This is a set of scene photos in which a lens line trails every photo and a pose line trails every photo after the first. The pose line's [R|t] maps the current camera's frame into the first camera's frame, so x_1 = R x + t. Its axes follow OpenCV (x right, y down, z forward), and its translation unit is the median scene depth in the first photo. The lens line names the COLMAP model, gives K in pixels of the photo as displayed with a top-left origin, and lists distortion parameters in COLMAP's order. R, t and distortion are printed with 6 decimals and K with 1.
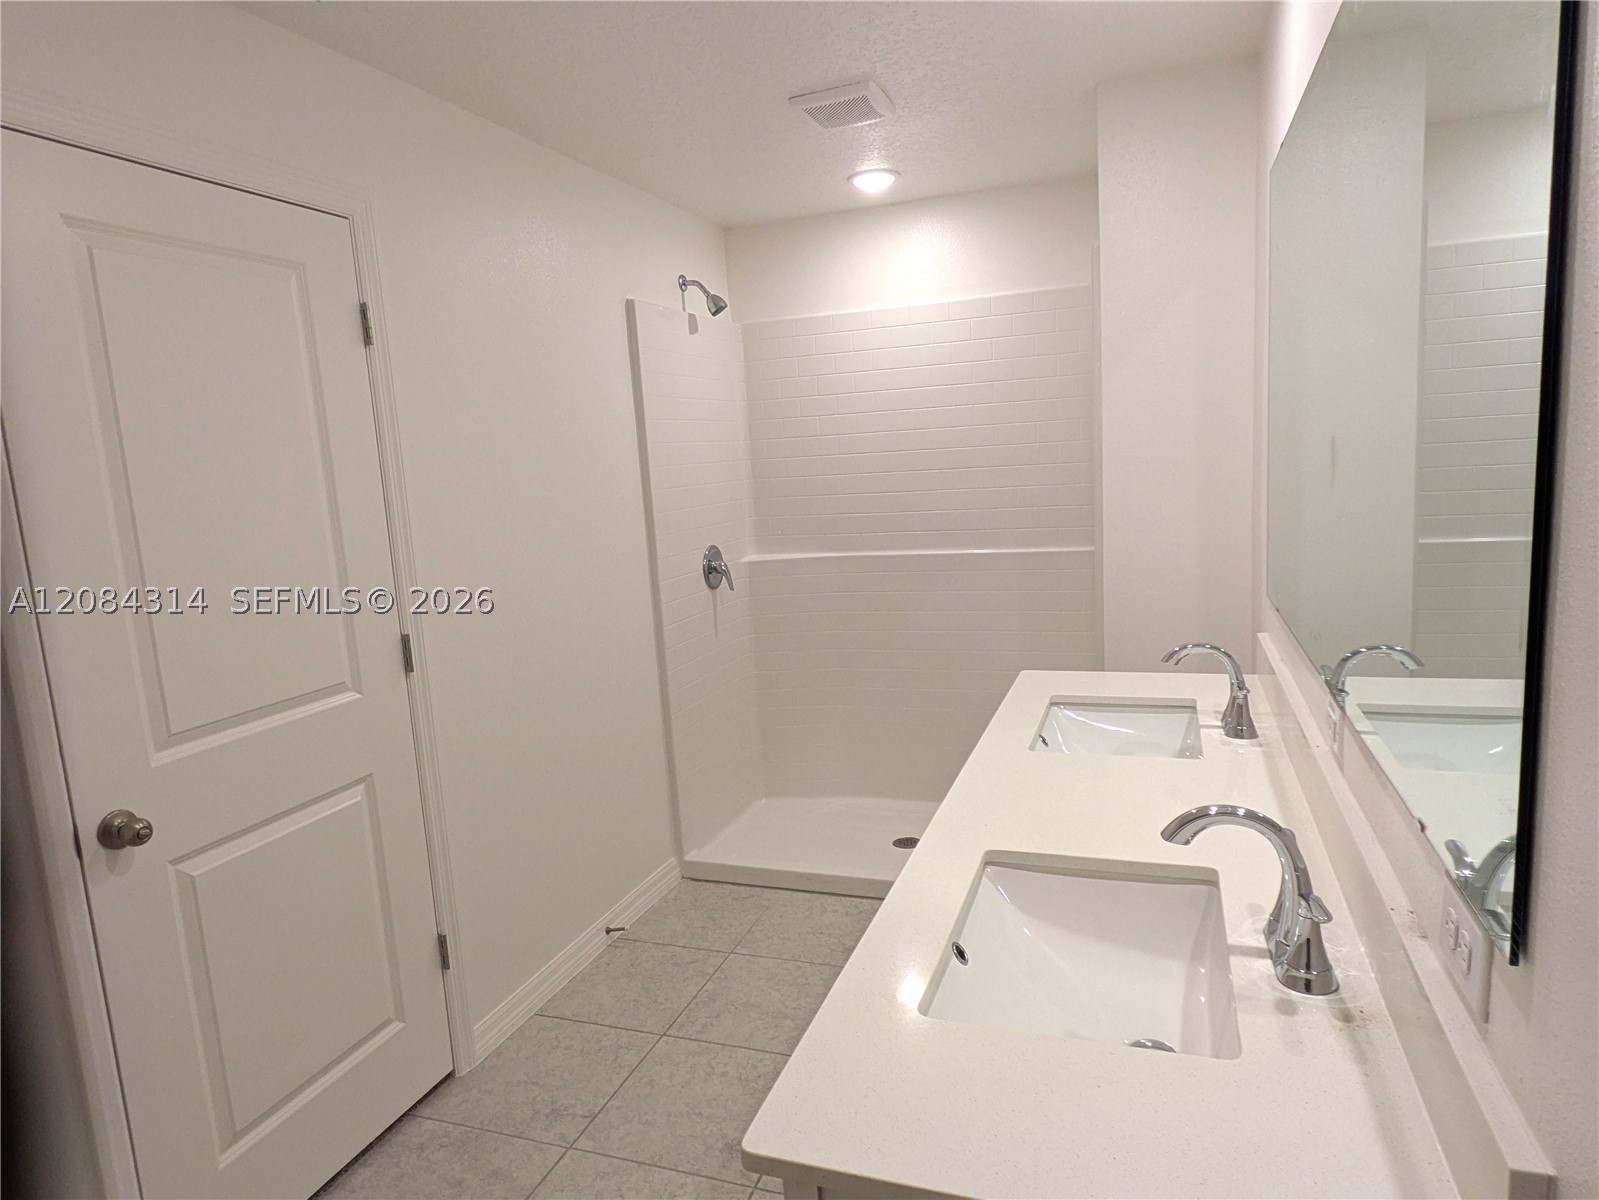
lens RADIAL K [[983.0, 0, 805.4], [0, 983.0, 600.7], [0, 0, 1]] dist [0.007584, -0.007133]
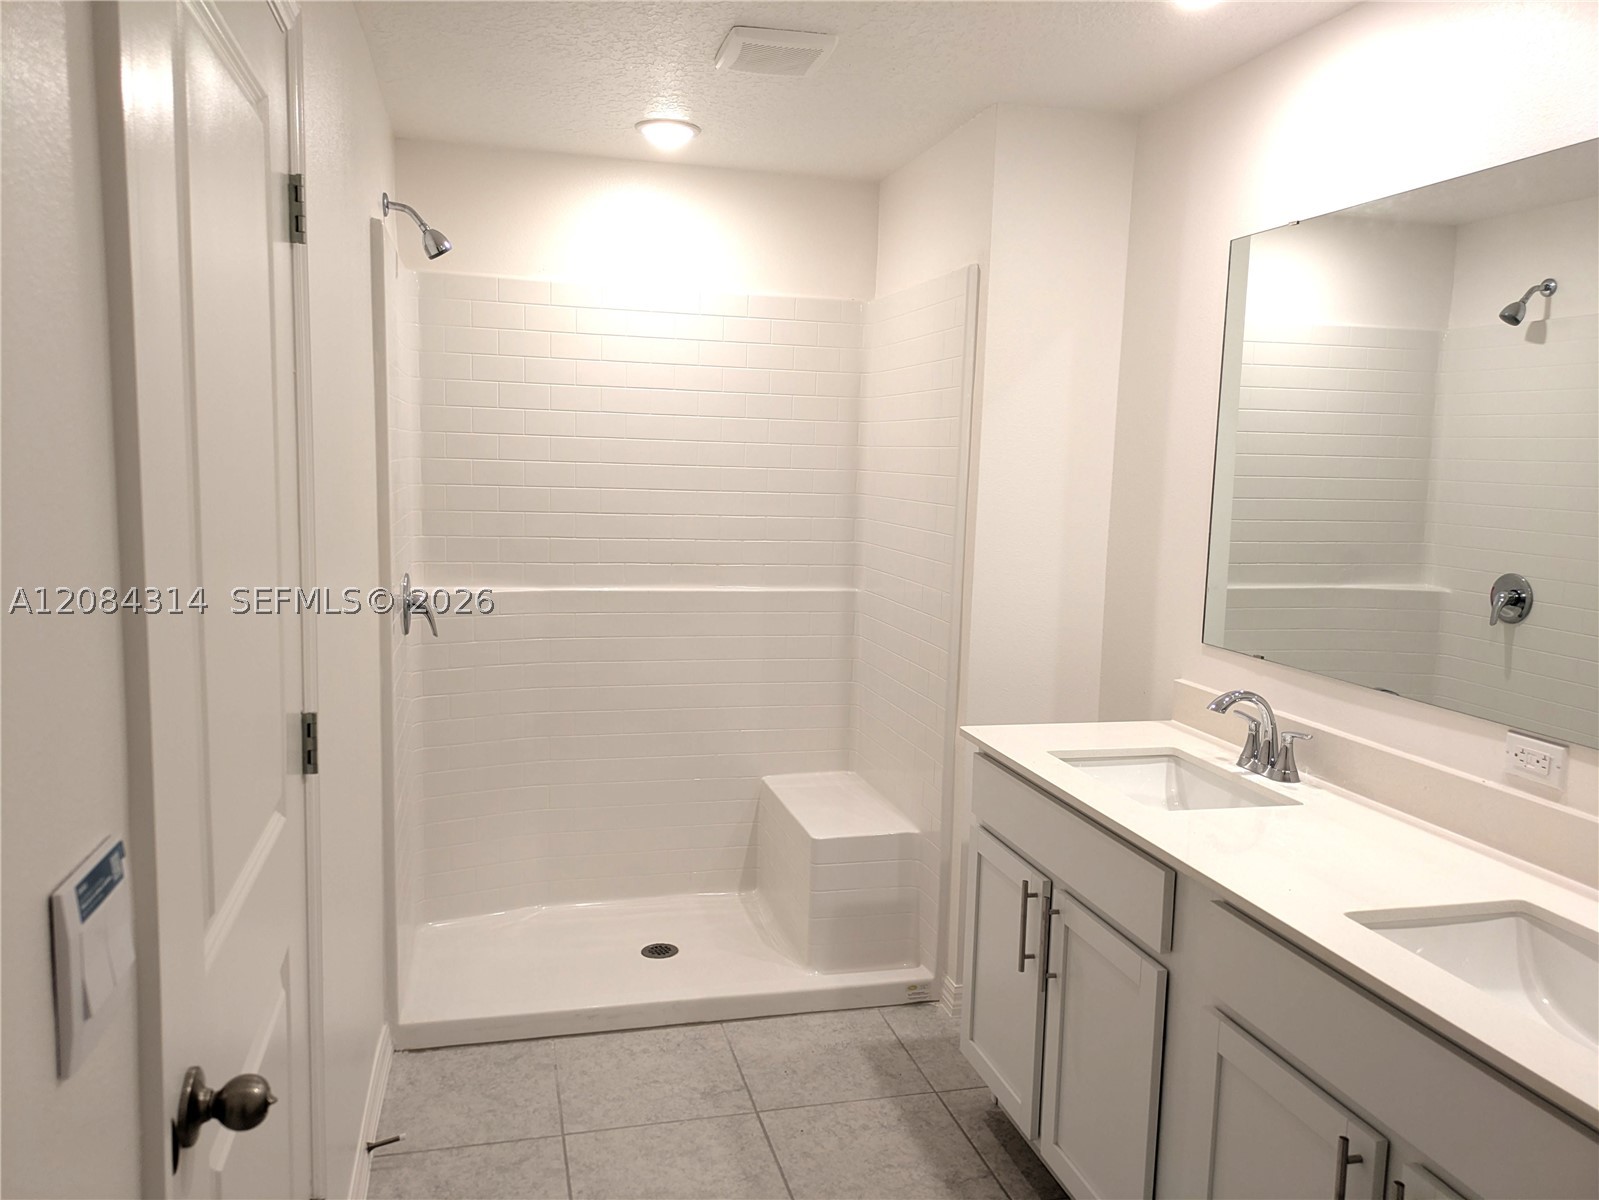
lens RADIAL K [[1183.3, 0, 789.0], [0, 1183.3, 593.1], [0, 0, 1]] dist [0.057167, -0.049750]
pose [[0.822491, 0.019069, 0.568458, -0.400664], [0.004601, 0.999182, -0.040174, -0.006519], [-0.568759, 0.035659, 0.821731, 0.143555]]
